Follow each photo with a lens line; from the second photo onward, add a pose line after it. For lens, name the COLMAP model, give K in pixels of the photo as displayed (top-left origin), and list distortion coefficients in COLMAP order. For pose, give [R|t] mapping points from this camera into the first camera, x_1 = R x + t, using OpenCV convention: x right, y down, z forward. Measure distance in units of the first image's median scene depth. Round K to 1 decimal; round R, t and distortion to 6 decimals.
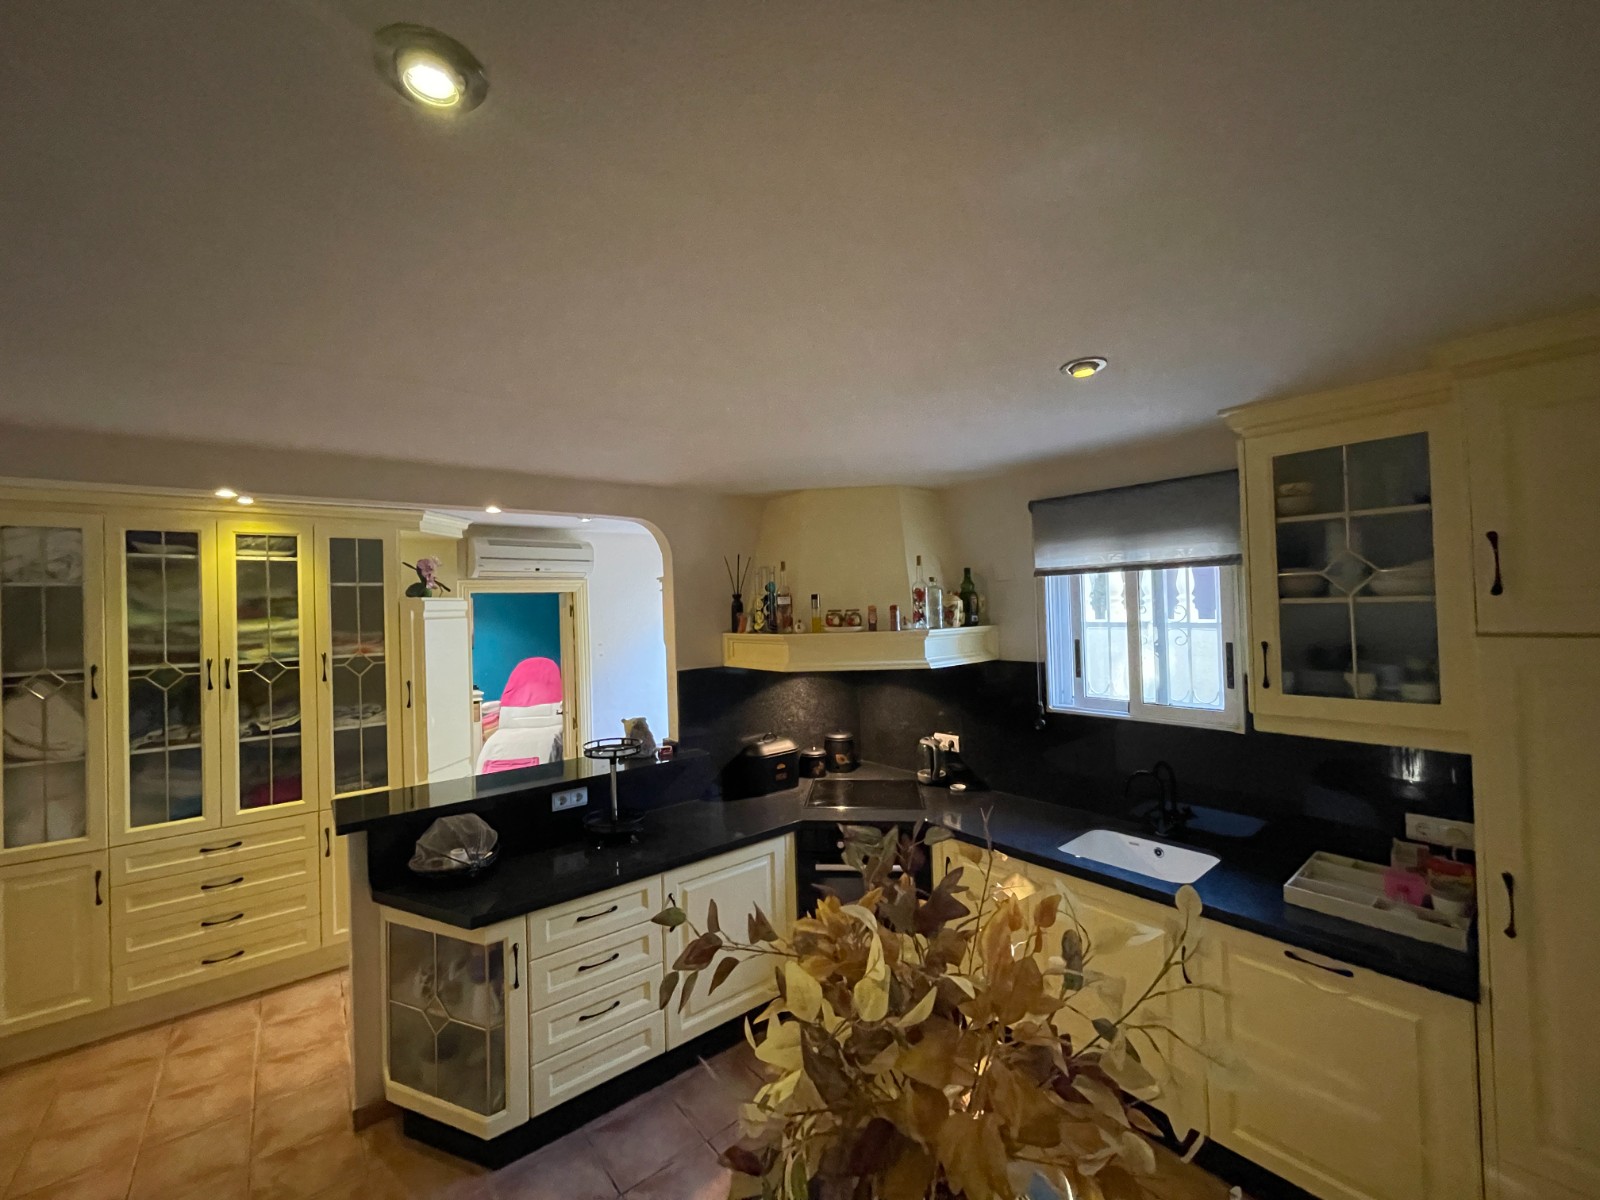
lens RADIAL K [[640.8, 0, 790.0], [0, 640.8, 599.0], [0, 0, 1]] dist [-0.008069, 0.001760]
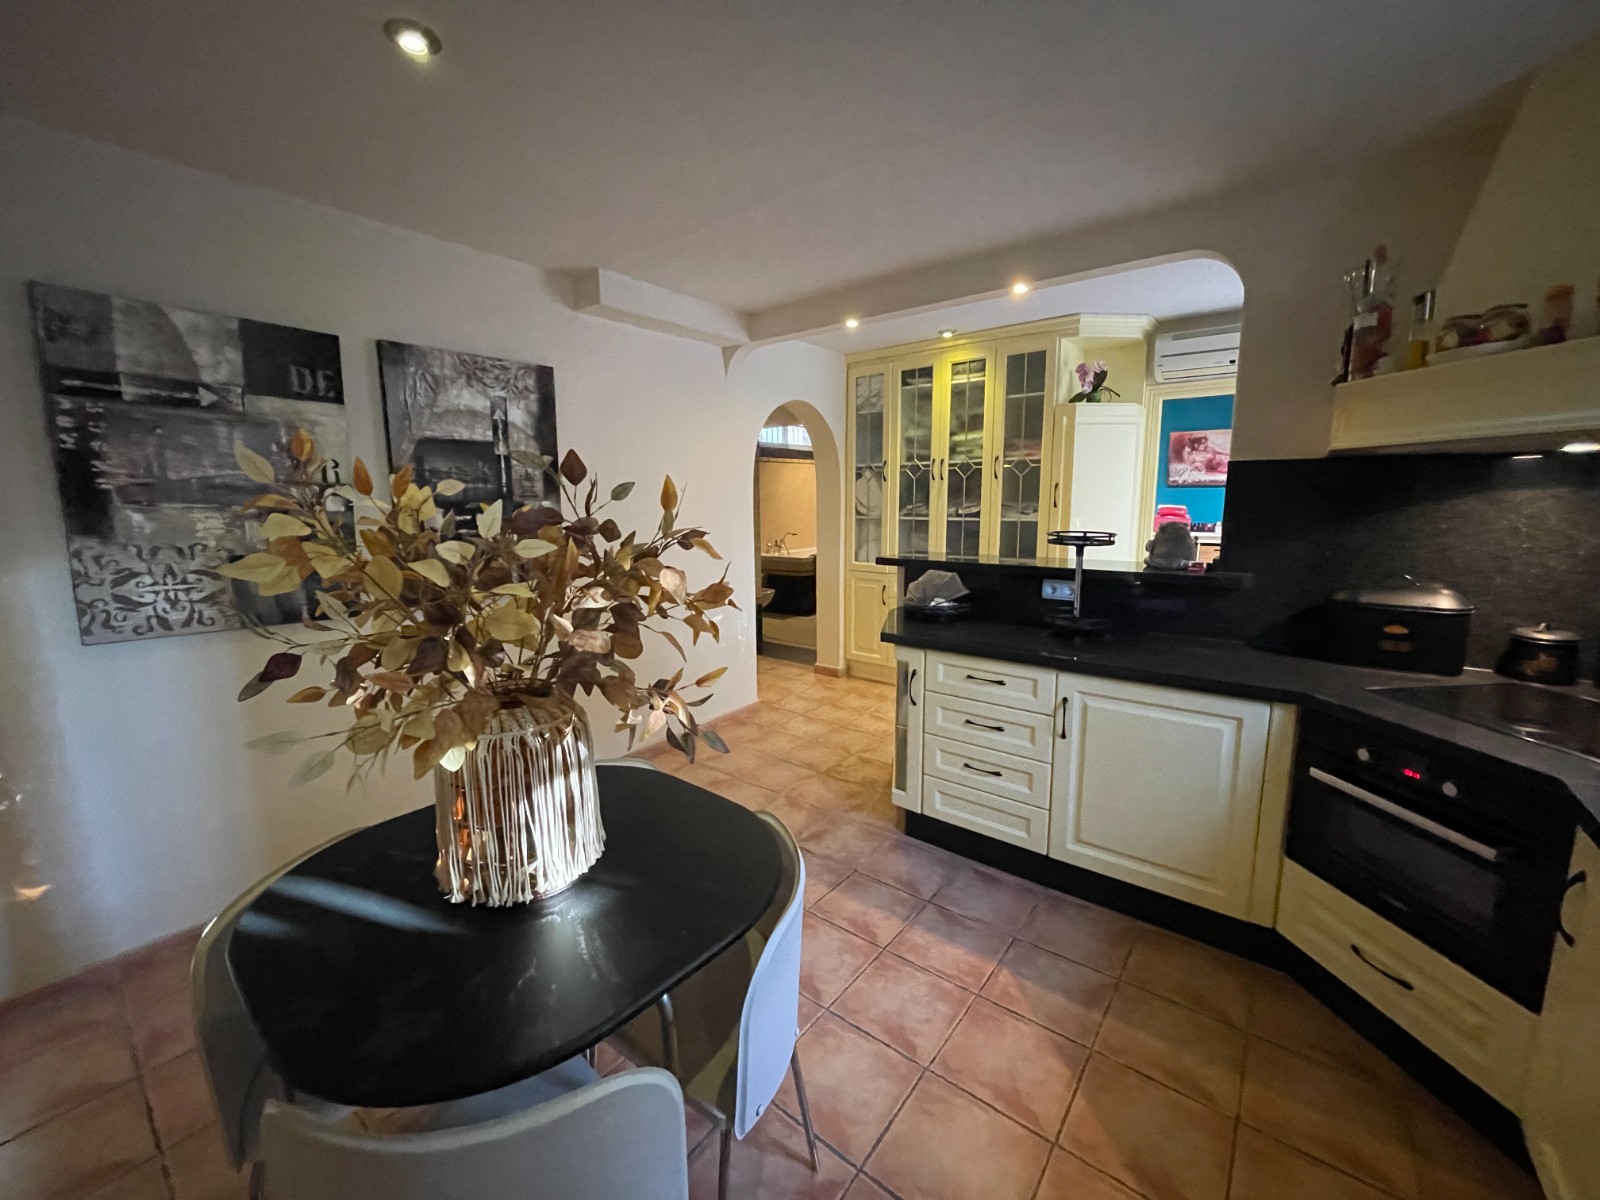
lens RADIAL K [[640.8, 0, 797.3], [0, 640.8, 601.2], [0, 0, 1]] dist [-0.008069, 0.001760]
pose [[0.222251, 0.185668, -0.957148, 0.466655], [0.015496, 0.980904, 0.193874, 0.129393], [0.974866, -0.057920, 0.215130, 0.387821]]
